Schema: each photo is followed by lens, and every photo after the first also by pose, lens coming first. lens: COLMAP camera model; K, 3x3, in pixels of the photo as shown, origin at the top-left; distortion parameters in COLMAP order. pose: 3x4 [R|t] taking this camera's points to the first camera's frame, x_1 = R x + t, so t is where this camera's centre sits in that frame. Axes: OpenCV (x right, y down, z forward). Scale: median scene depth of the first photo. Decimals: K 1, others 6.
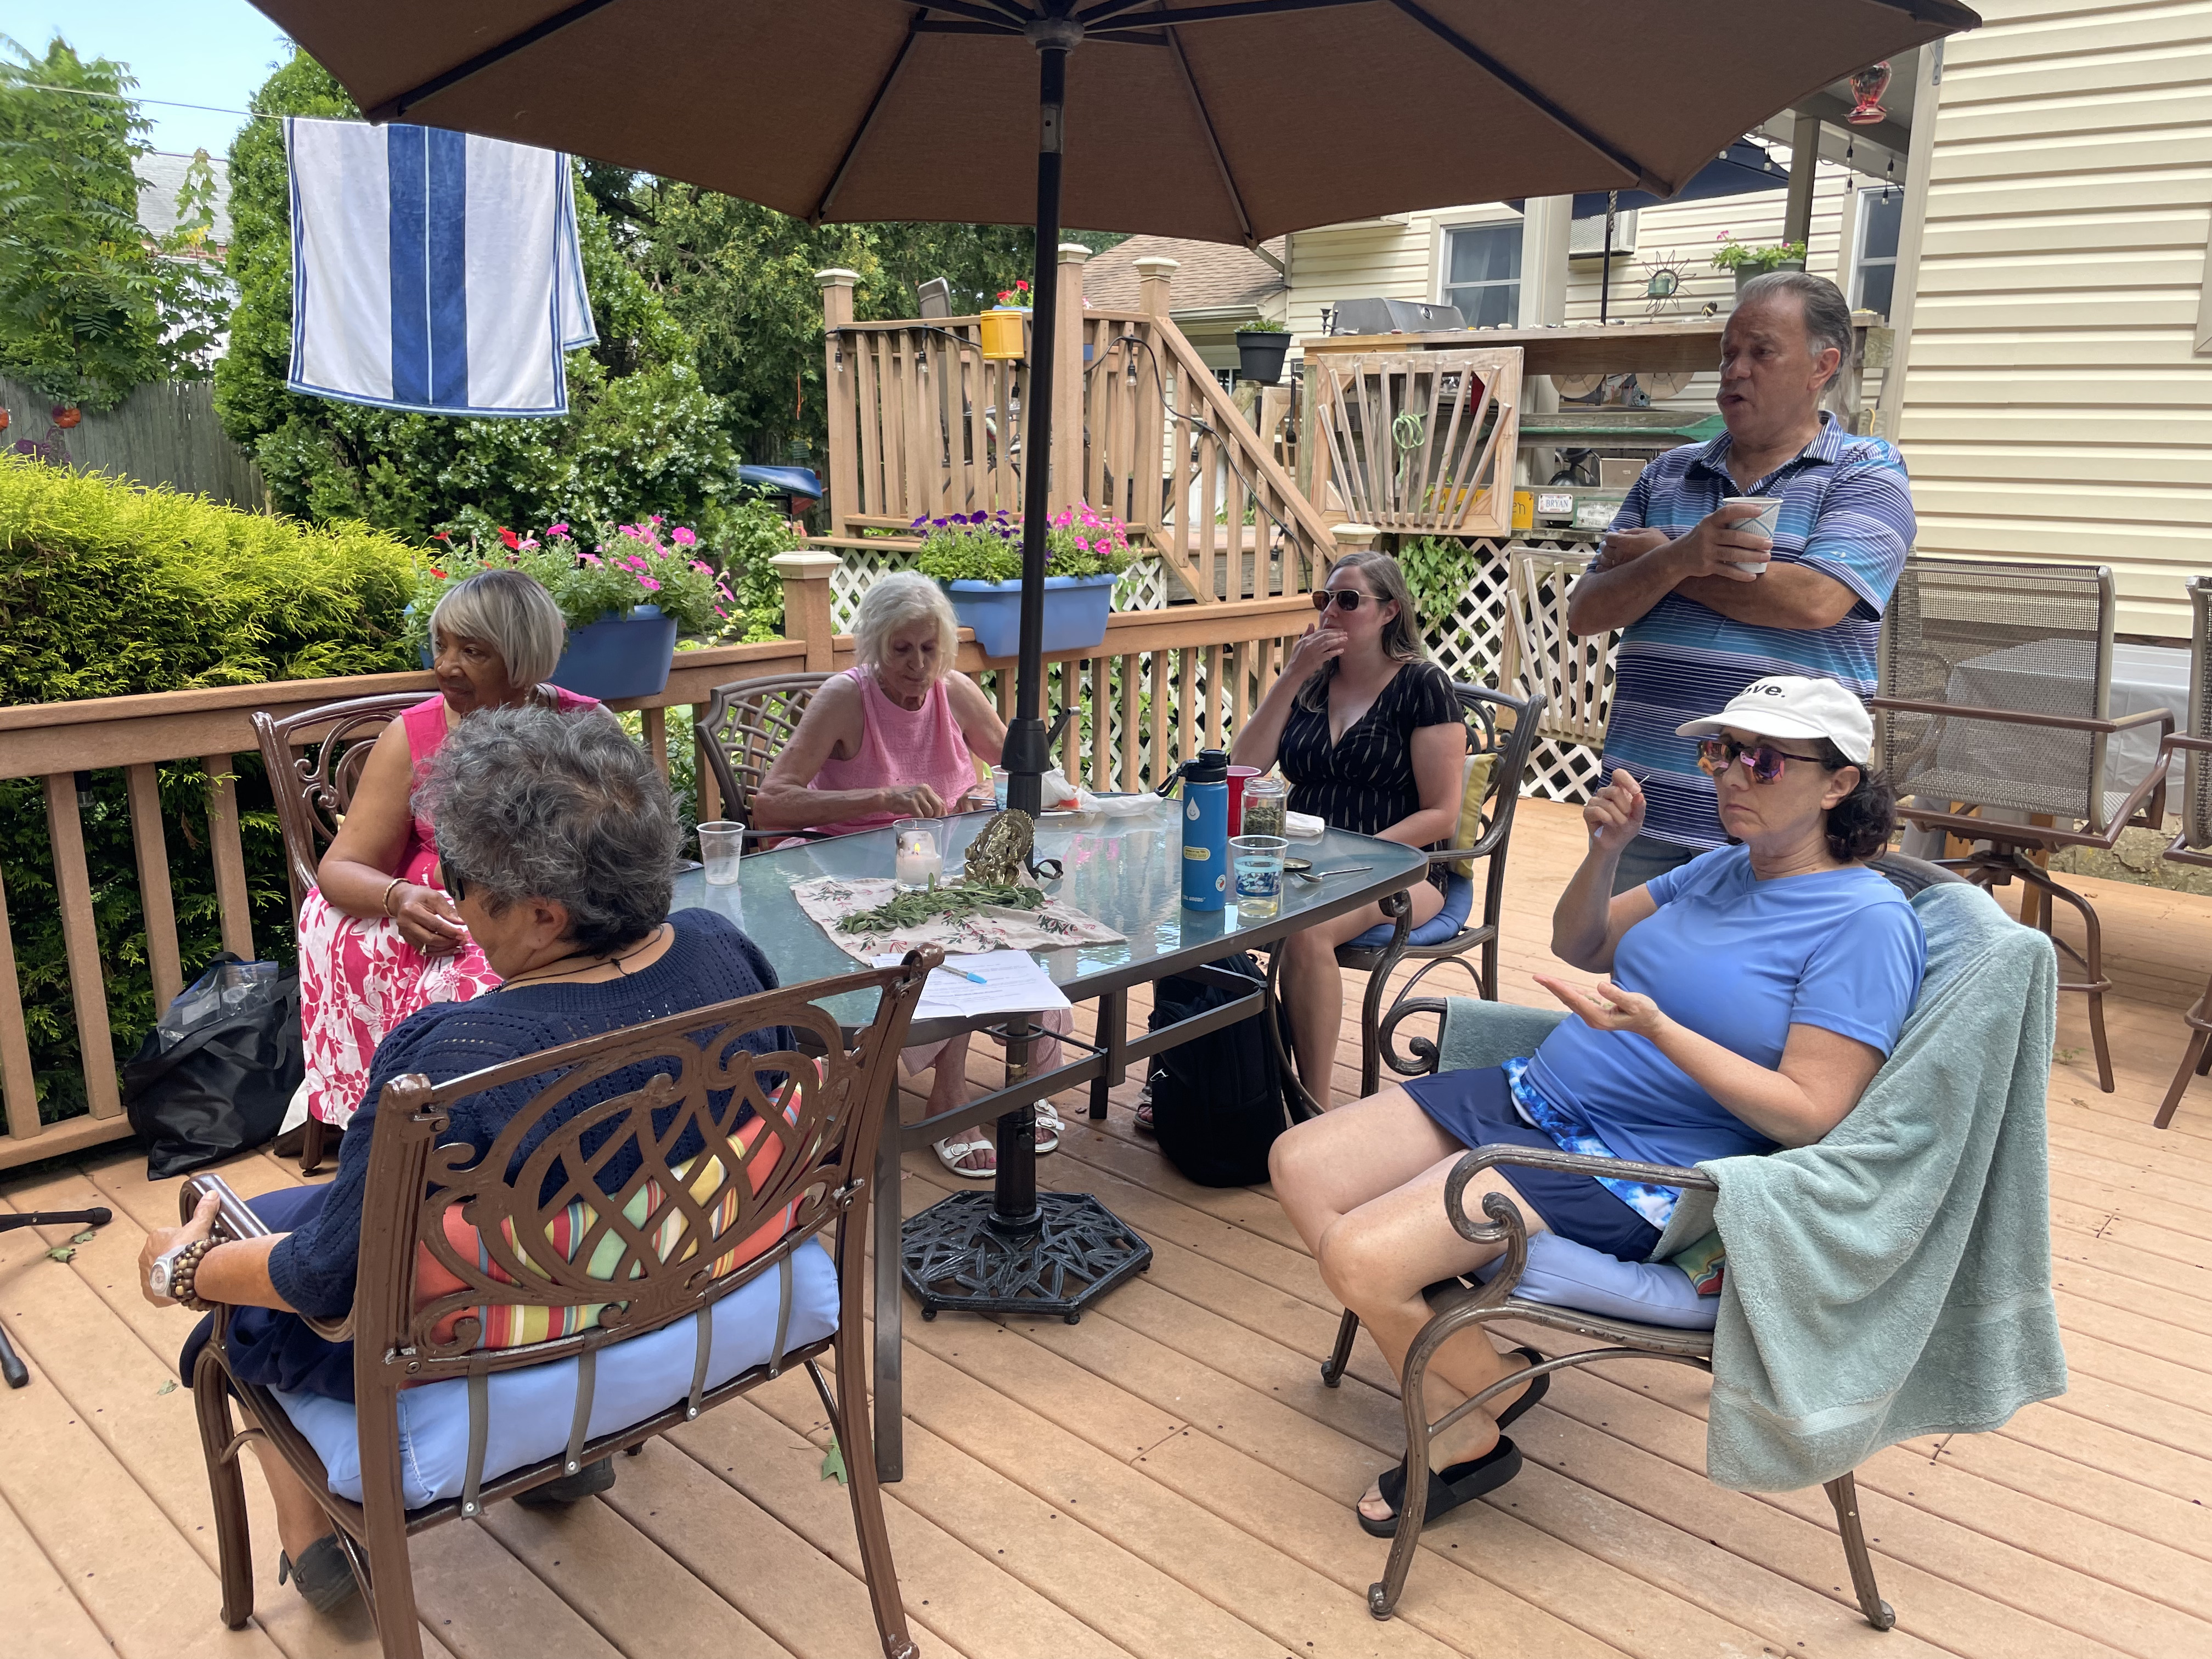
lens RADIAL K [[1691.0, 0, 1106.0], [0, 1691.0, 829.5], [0, 0, 1]] dist [0.074078, -0.119357]
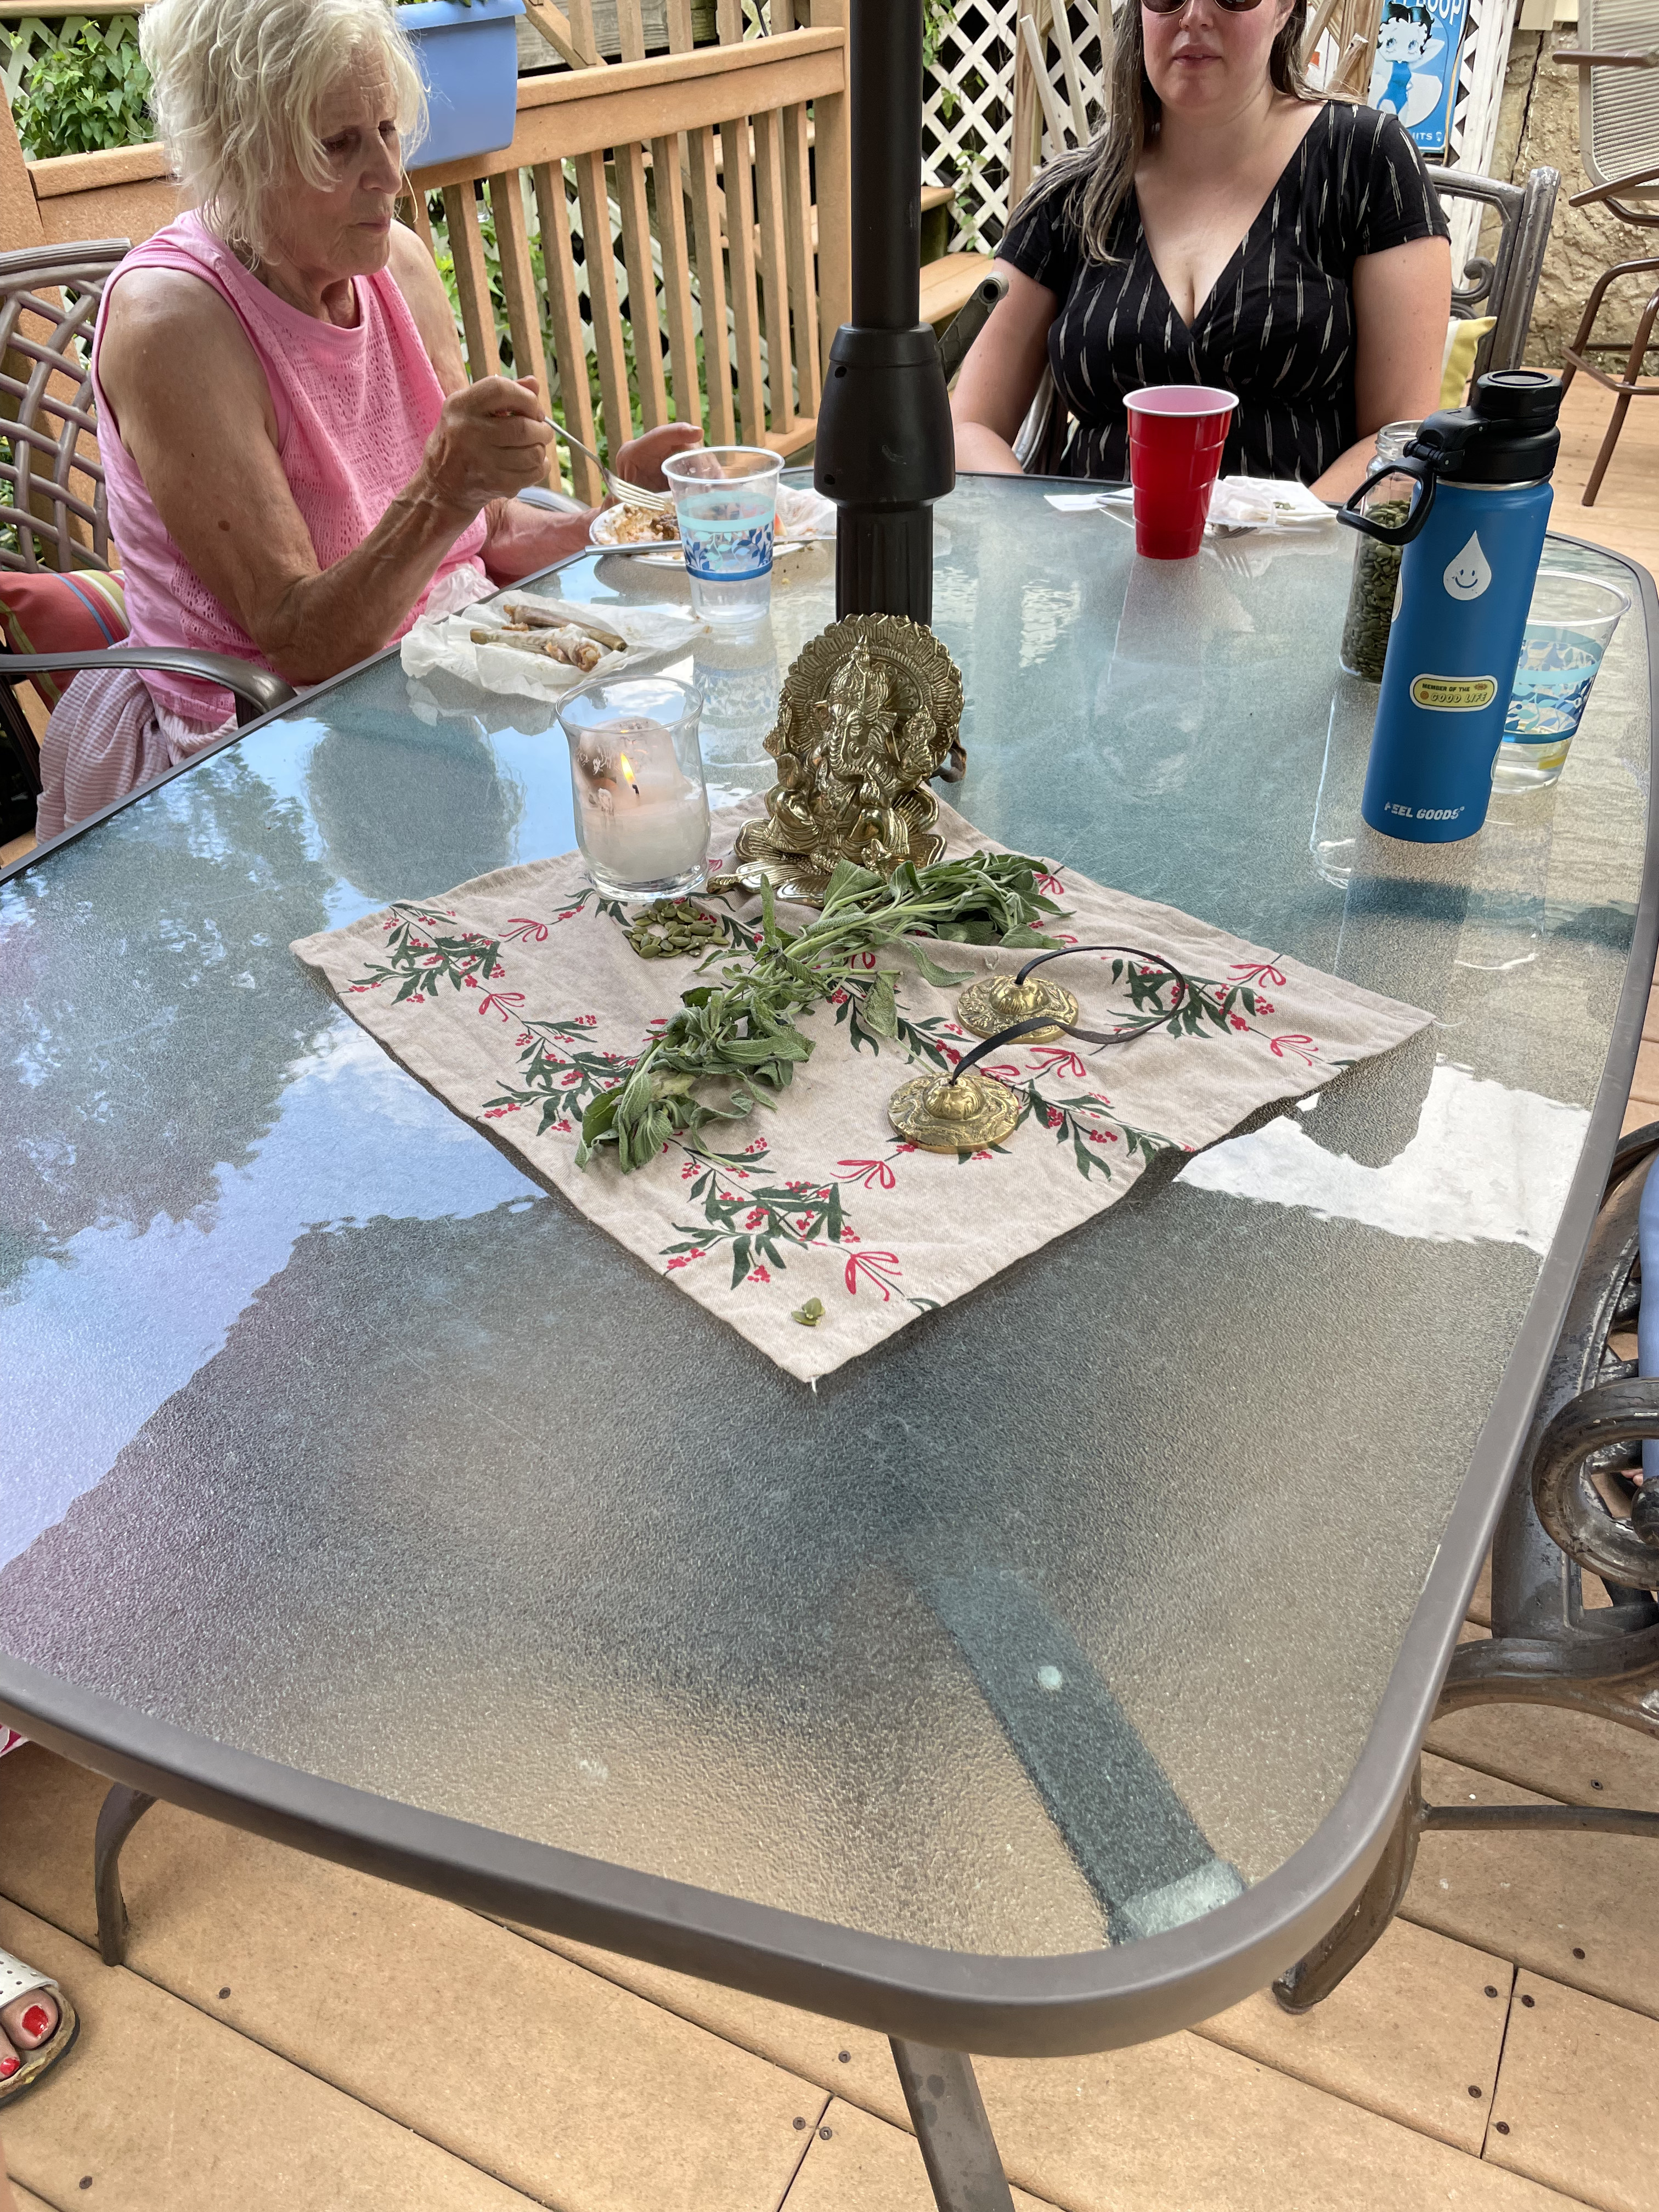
lens RADIAL K [[1691.0, 0, 829.5], [0, 1691.0, 1106.0], [0, 0, 1]] dist [0.074078, -0.119357]
pose [[0.953168, -0.205357, 0.222036, -0.112201], [0.103764, 0.911628, 0.397703, -0.042079], [-0.284085, -0.356038, 0.890243, 0.440244]]
